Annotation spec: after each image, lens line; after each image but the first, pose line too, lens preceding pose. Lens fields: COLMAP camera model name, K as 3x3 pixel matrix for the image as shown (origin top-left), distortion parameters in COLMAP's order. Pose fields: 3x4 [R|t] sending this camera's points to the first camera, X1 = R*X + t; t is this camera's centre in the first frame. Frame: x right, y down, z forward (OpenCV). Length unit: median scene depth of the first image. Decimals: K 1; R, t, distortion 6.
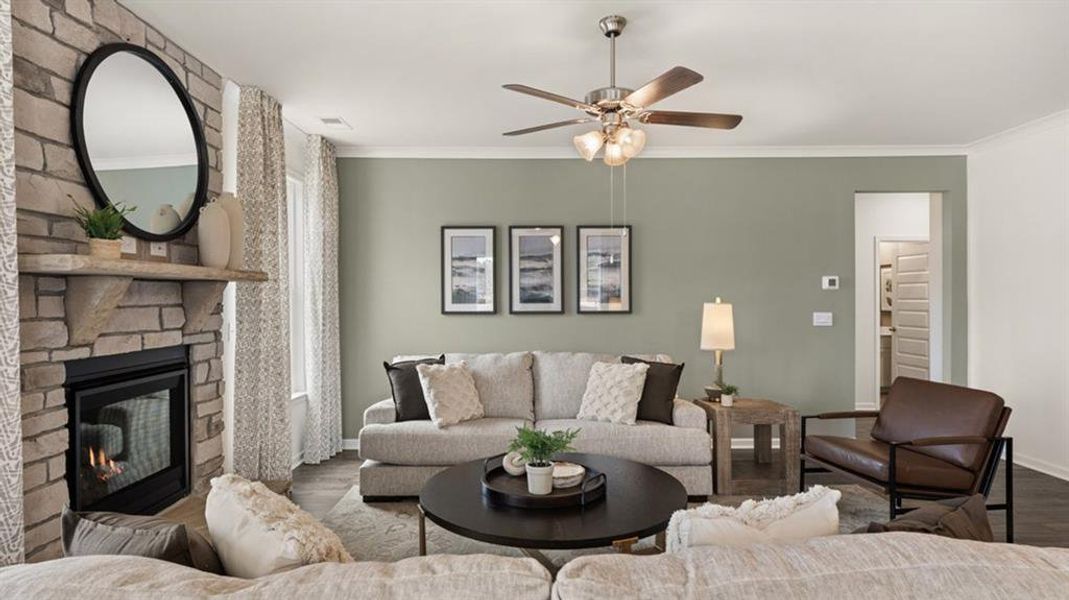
lens RADIAL K [[573.2, 0, 533.9], [0, 573.2, 301.0], [0, 0, 1]] dist [-0.001292, 0.000198]
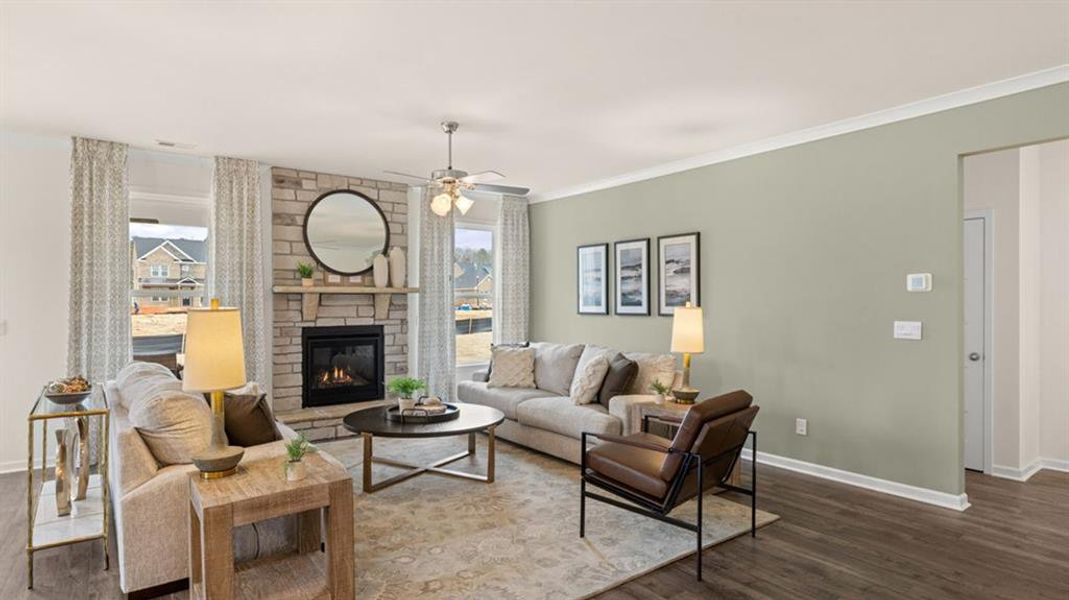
lens RADIAL K [[573.2, 0, 533.9], [0, 573.2, 301.0], [0, 0, 1]] dist [-0.001292, 0.000198]
pose [[0.599012, 0.001028, -0.800739, 0.984014], [-0.003639, 0.999992, -0.001439, -0.005087], [0.800732, 0.003775, 0.599011, 0.165023]]
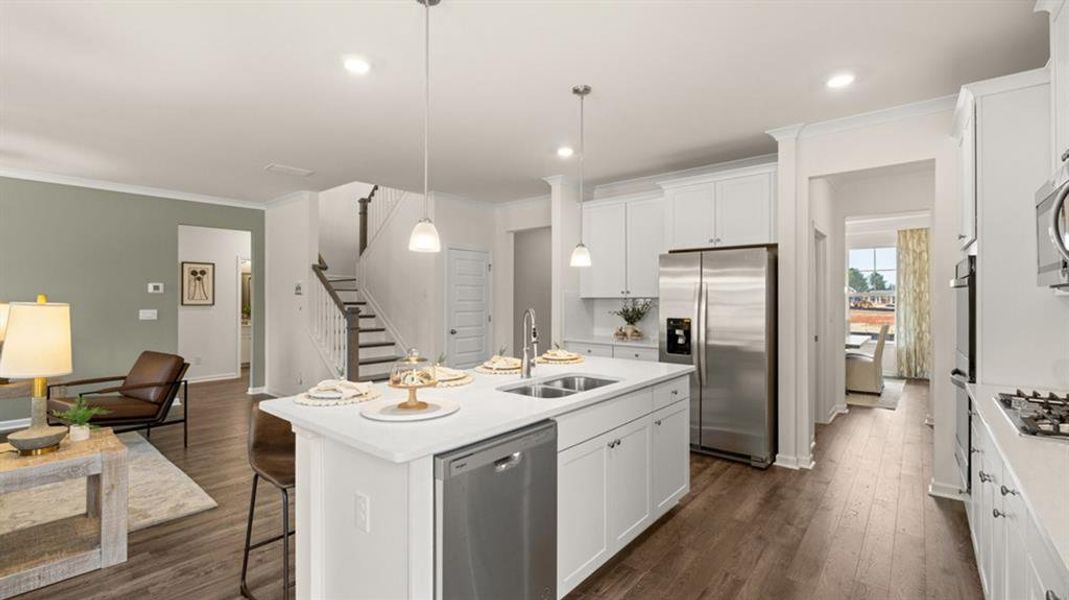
lens RADIAL K [[460.2, 0, 531.7], [0, 460.2, 294.8], [0, 0, 1]] dist [0.000563, 0.000151]
pose [[0.646044, 0.010380, 0.763230, 0.308931], [-0.000054, 0.999908, -0.013552, -0.000939], [-0.763300, 0.008714, 0.645985, -0.484091]]
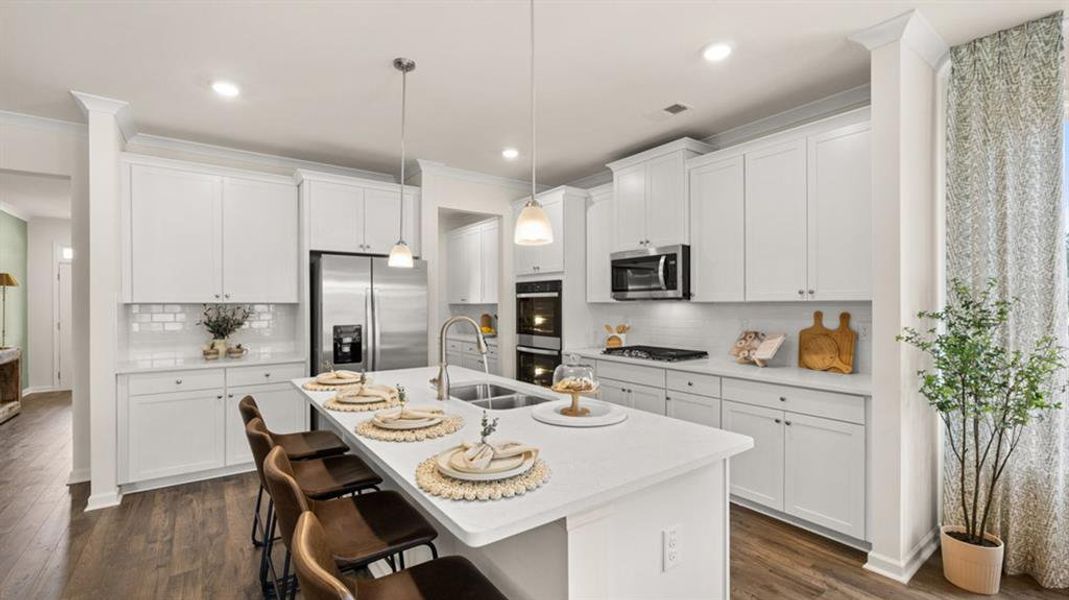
lens RADIAL K [[458.1, 0, 535.8], [0, 458.1, 306.1], [0, 0, 1]] dist [-0.002311, -0.000023]
pose [[-0.588413, 0.001757, 0.808558, 0.297624], [0.007194, 0.999969, 0.003063, -0.002640], [-0.808528, 0.007618, -0.588408, 0.117372]]
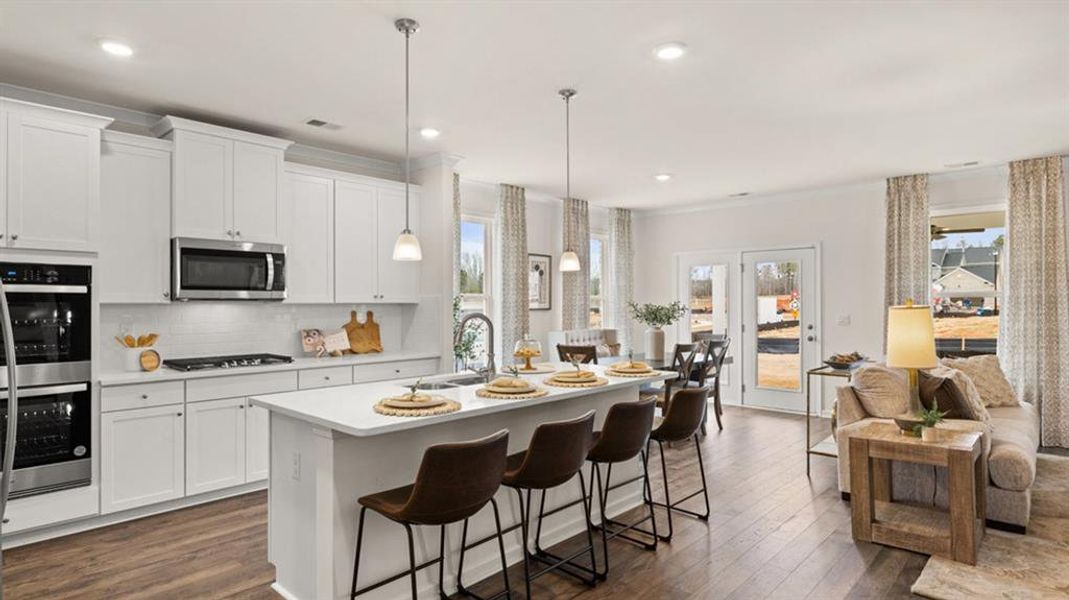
lens RADIAL K [[573.2, 0, 533.9], [0, 573.2, 301.0], [0, 0, 1]] dist [-0.001292, 0.000198]
pose [[-0.682849, 0.001122, -0.730559, 1.259251], [0.003943, 0.999990, -0.002149, -0.005289], [0.730549, -0.004348, -0.682847, 0.449776]]
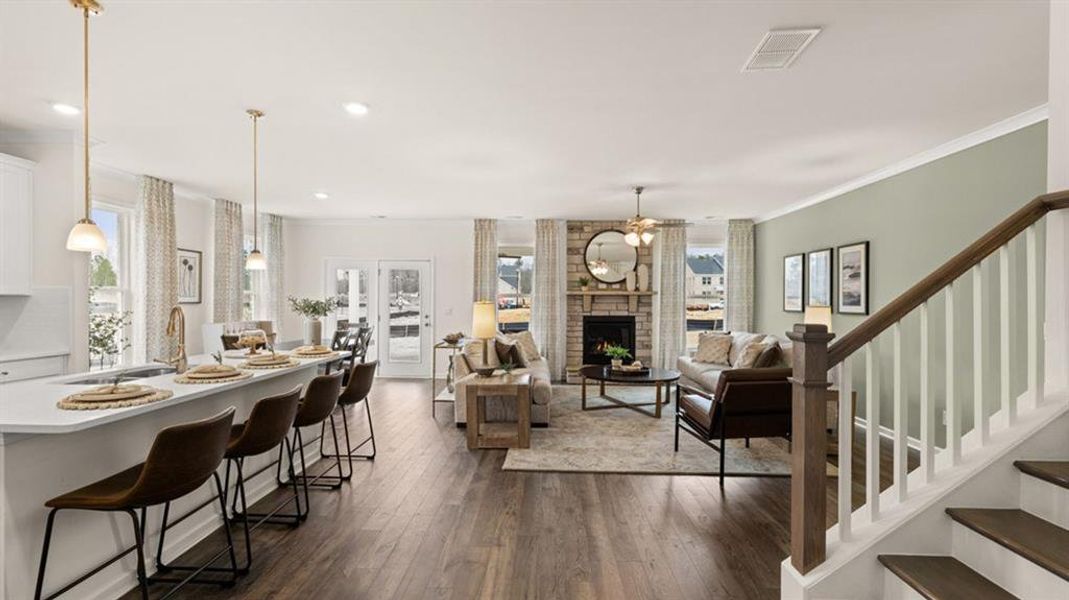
lens RADIAL K [[455.2, 0, 534.1], [0, 455.2, 304.2], [0, 0, 1]] dist [-0.001187, -0.000198]
pose [[-0.032730, 0.010317, -0.999411, 1.361217], [-0.009415, 0.999899, 0.010630, -0.005250], [0.999420, 0.009758, -0.032630, 0.406207]]
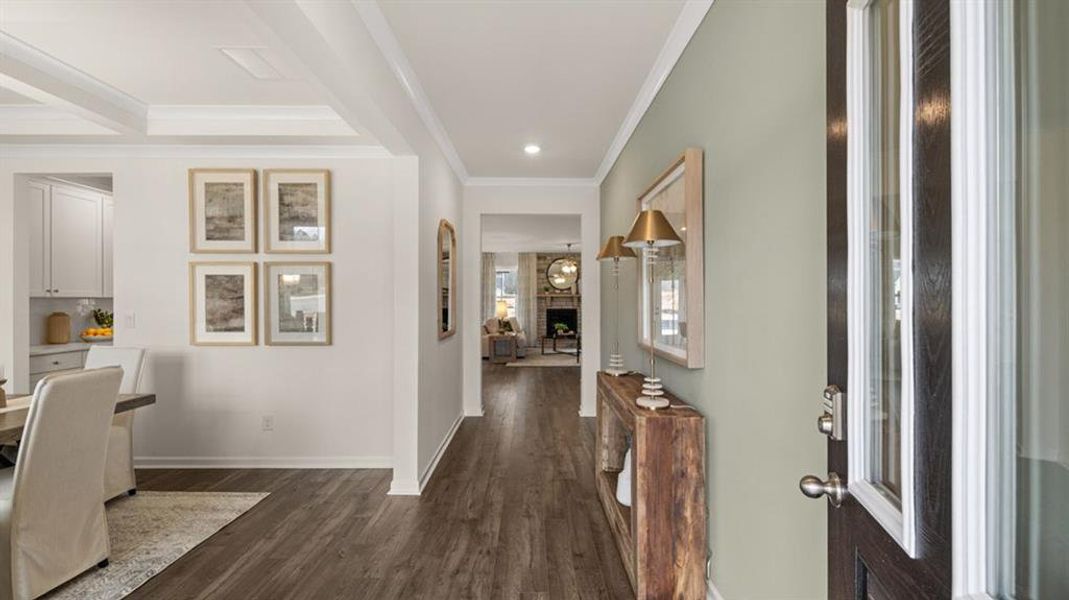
lens RADIAL K [[573.2, 0, 533.9], [0, 573.2, 301.0], [0, 0, 1]] dist [-0.001292, 0.000198]
pose [[0.000915, 0.004029, -0.999991, 3.408415], [-0.006645, 0.999970, 0.004023, -0.010164], [0.999978, 0.006641, 0.000941, 0.453007]]
